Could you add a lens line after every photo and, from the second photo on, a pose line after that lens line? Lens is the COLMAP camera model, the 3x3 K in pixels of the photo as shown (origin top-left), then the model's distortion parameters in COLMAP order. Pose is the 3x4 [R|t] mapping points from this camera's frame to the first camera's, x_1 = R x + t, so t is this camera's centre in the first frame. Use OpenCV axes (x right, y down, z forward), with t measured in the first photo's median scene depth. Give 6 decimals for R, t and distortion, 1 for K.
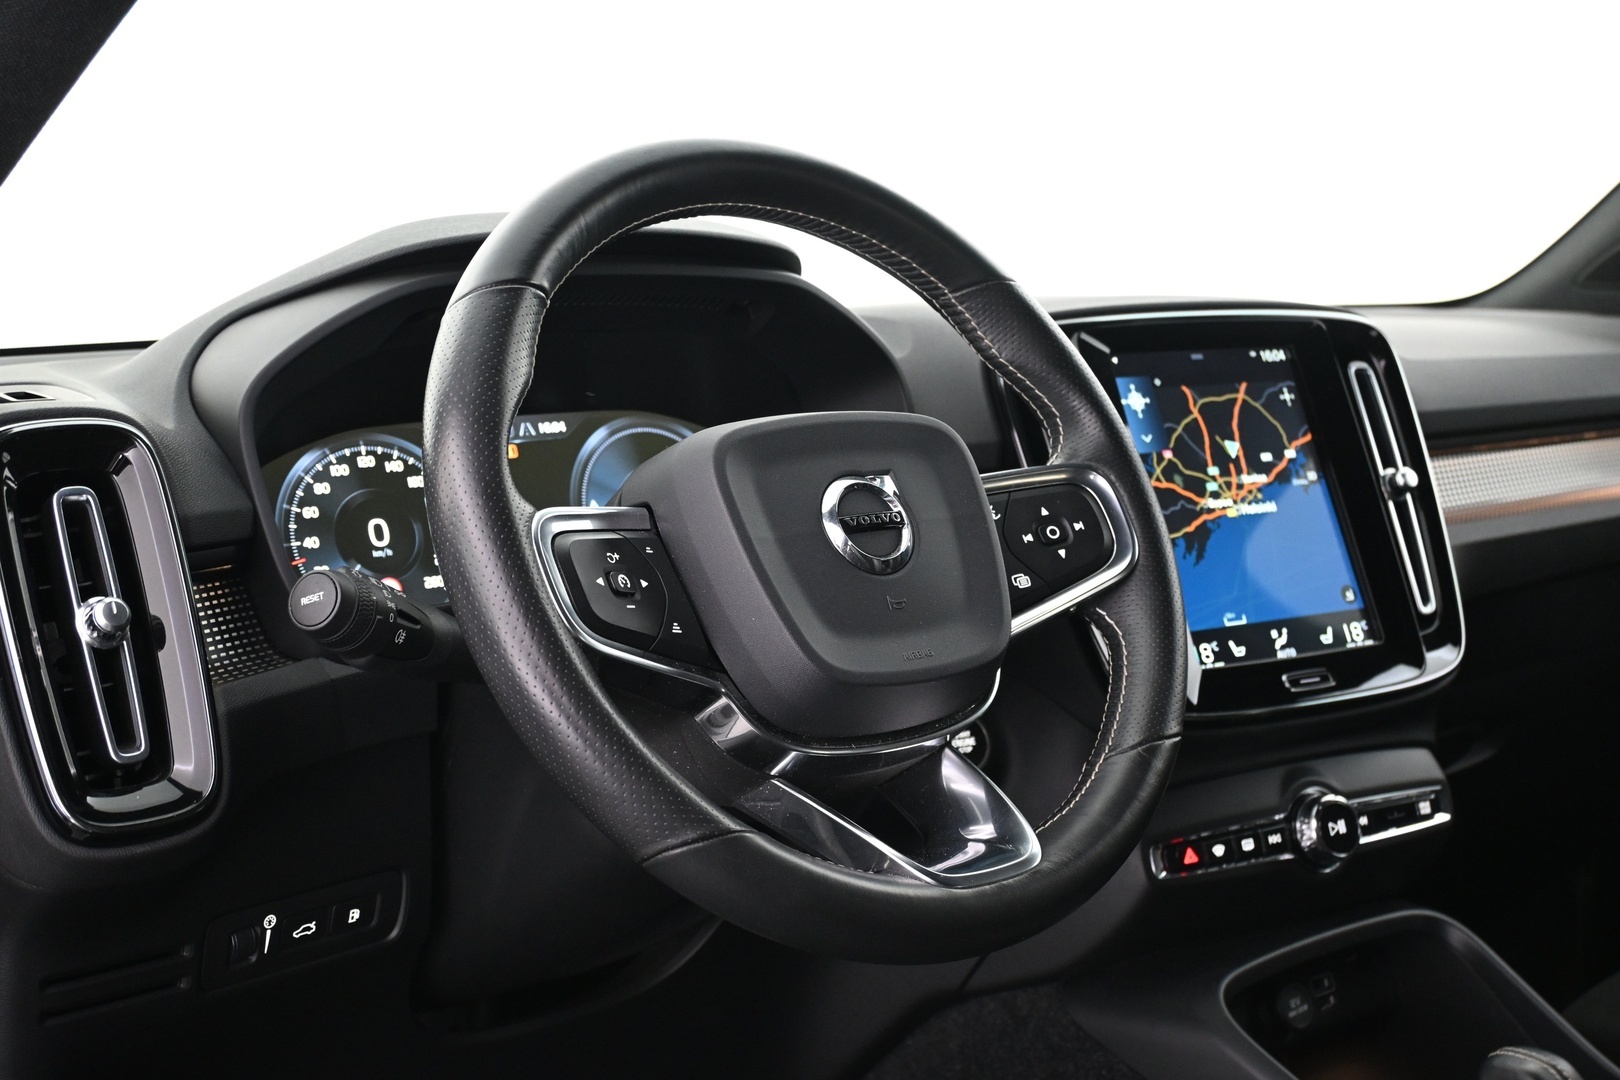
lens RADIAL K [[2100.5, 0, 810.0], [0, 2100.5, 540.0], [0, 0, 1]] dist [-0.019347, -0.003506]
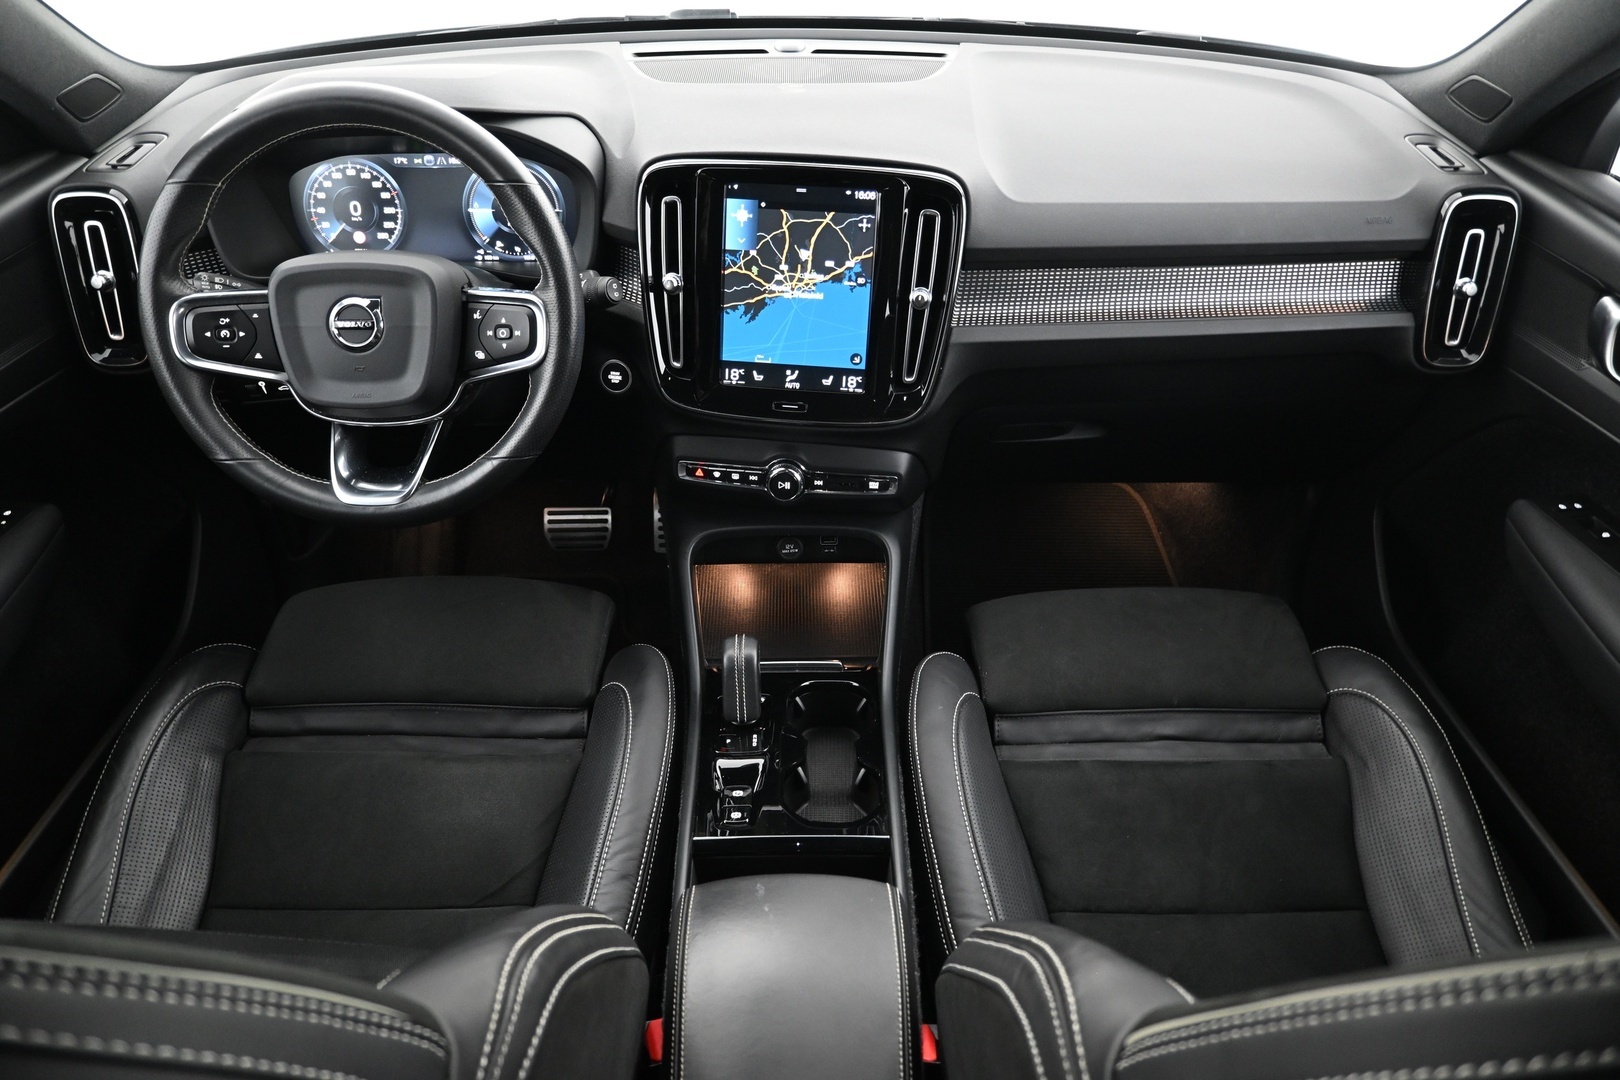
lens RADIAL K [[1106.9, 0, 810.0], [0, 1106.9, 540.0], [0, 0, 1]] dist [0.000597, -0.005227]
pose [[0.783524, 0.422203, -0.455889, 0.702314], [-0.092000, 0.804433, 0.586877, -0.376975], [0.614513, -0.417891, 0.669135, 0.341454]]
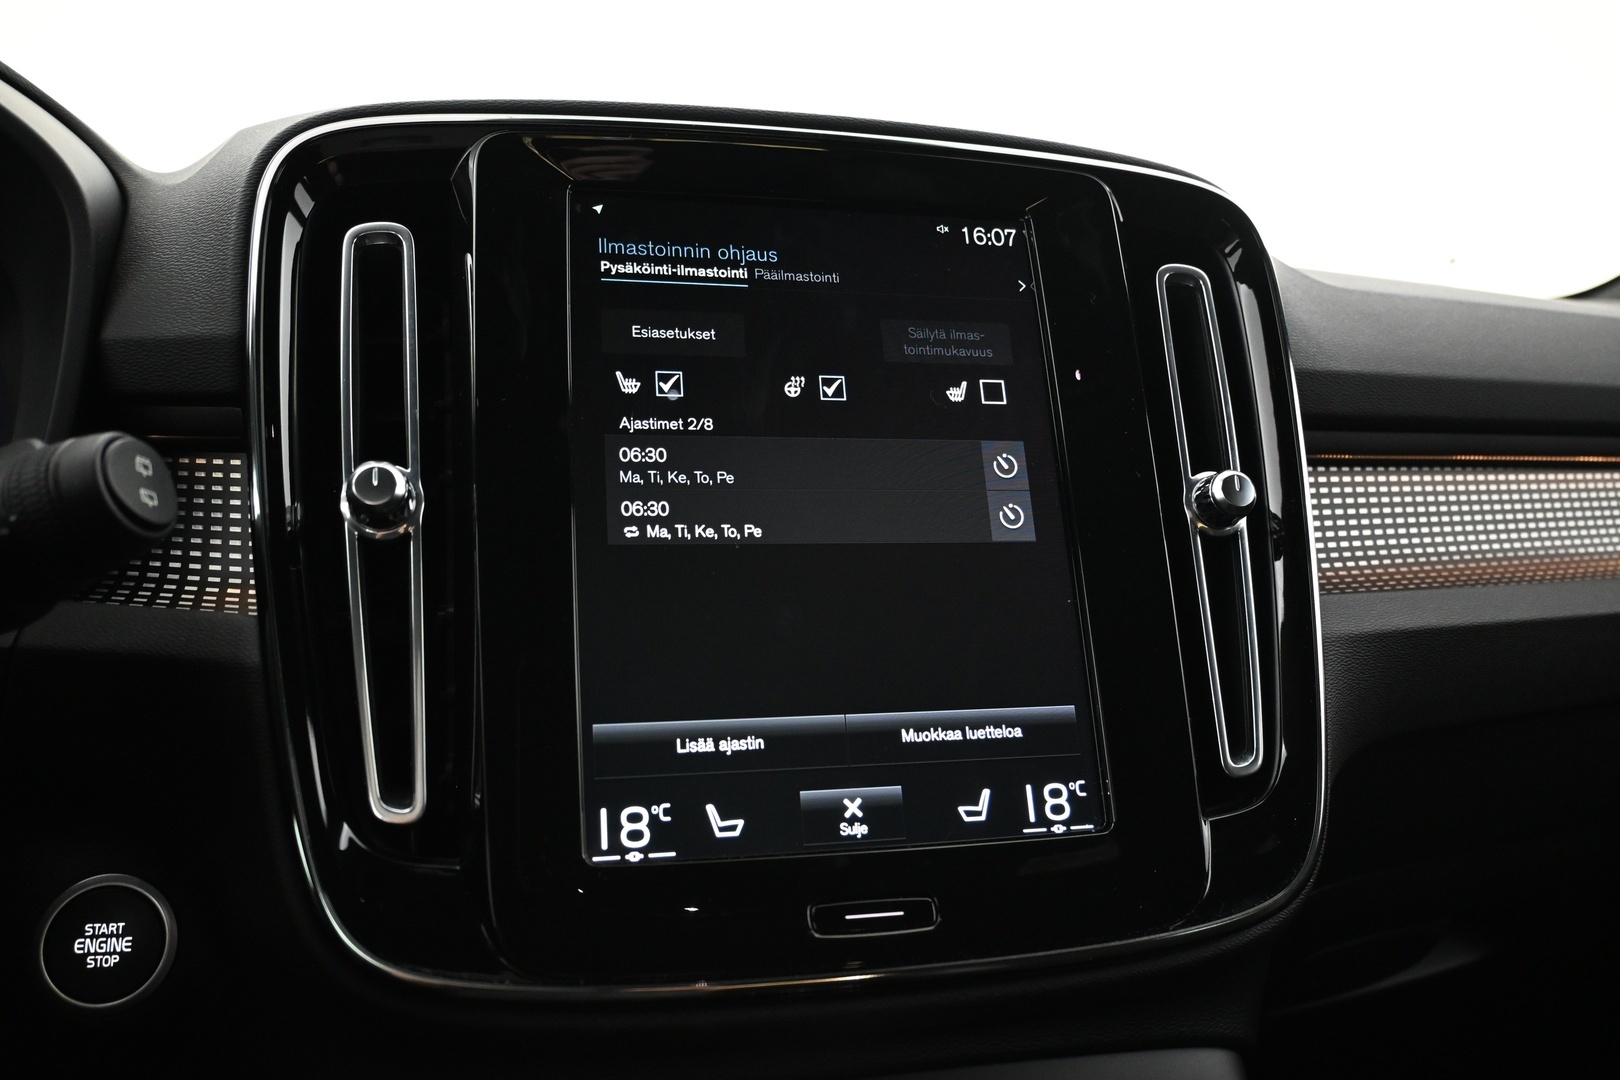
lens RADIAL K [[1264.3, 0, 810.0], [0, 1264.3, 540.0], [0, 0, 1]] dist [-0.002495, 0.002600]
pose [[0.949478, 0.084647, -0.302203, 0.293907], [-0.080476, 0.996411, 0.026249, -0.018378], [0.303340, -0.000603, 0.952882, 0.723893]]
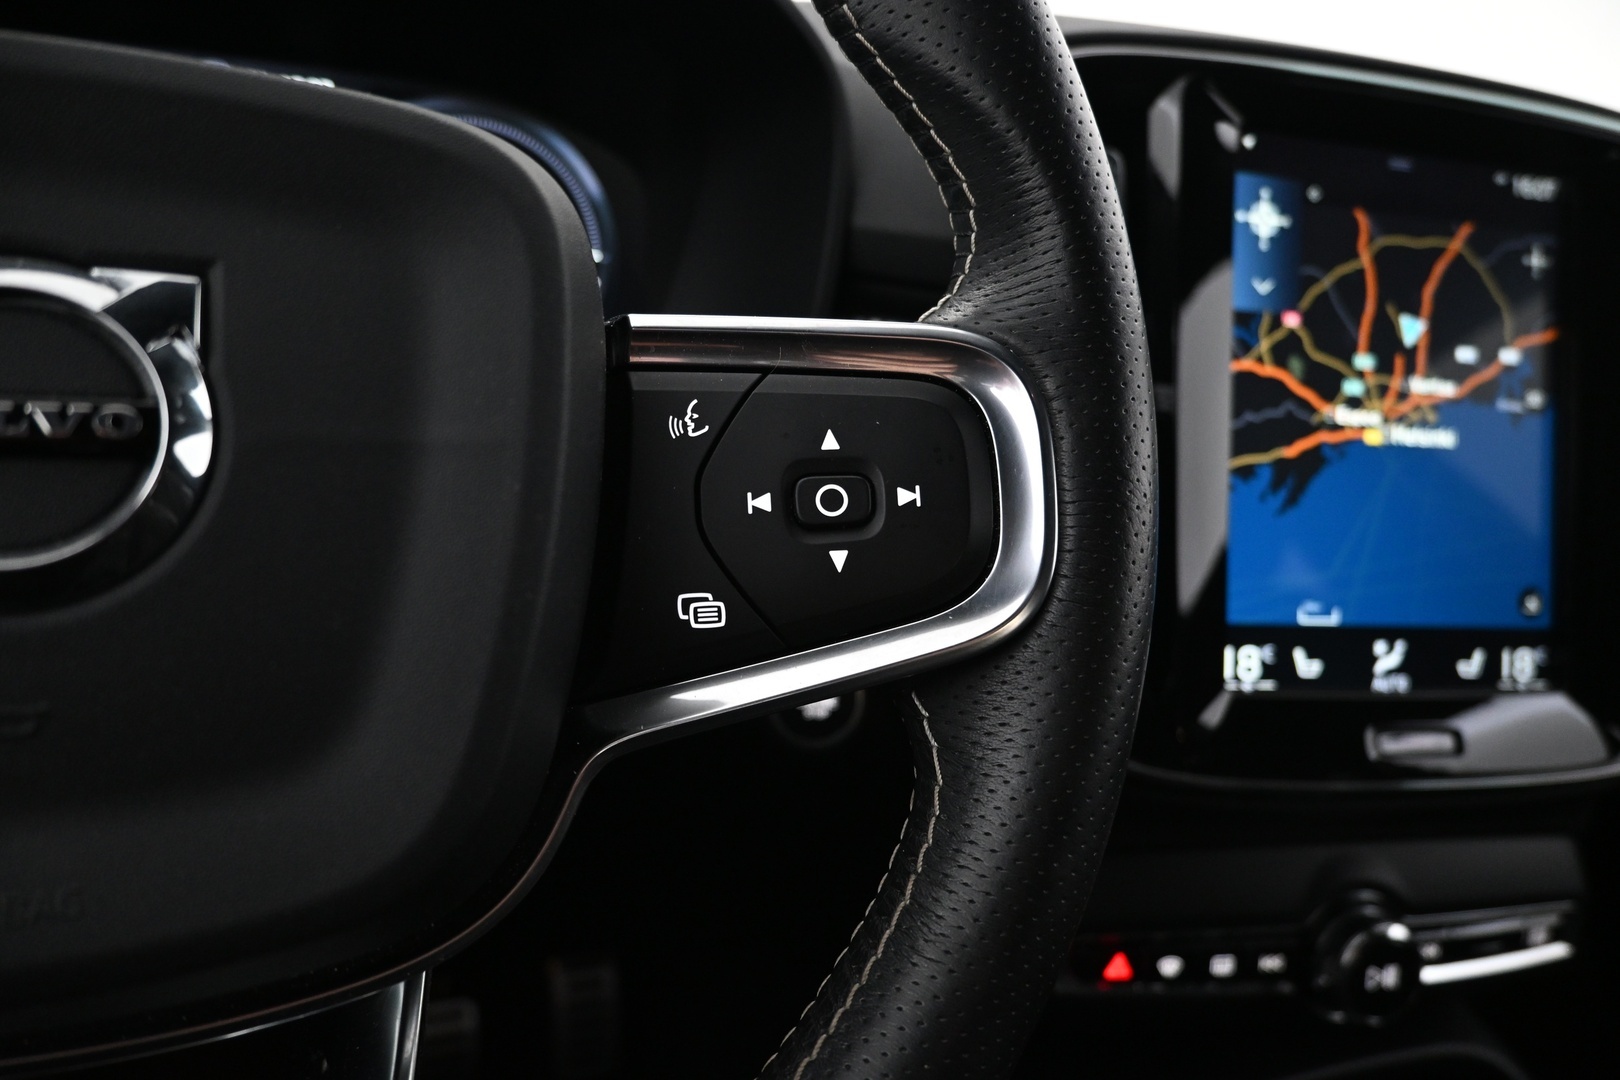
lens RADIAL K [[1106.9, 0, 810.0], [0, 1106.9, 540.0], [0, 0, 1]] dist [0.000597, -0.005227]
pose [[0.937977, 0.256484, -0.233270, 0.130928], [-0.188959, 0.942316, 0.276289, -0.042803], [0.290678, -0.215074, 0.932336, 0.650256]]
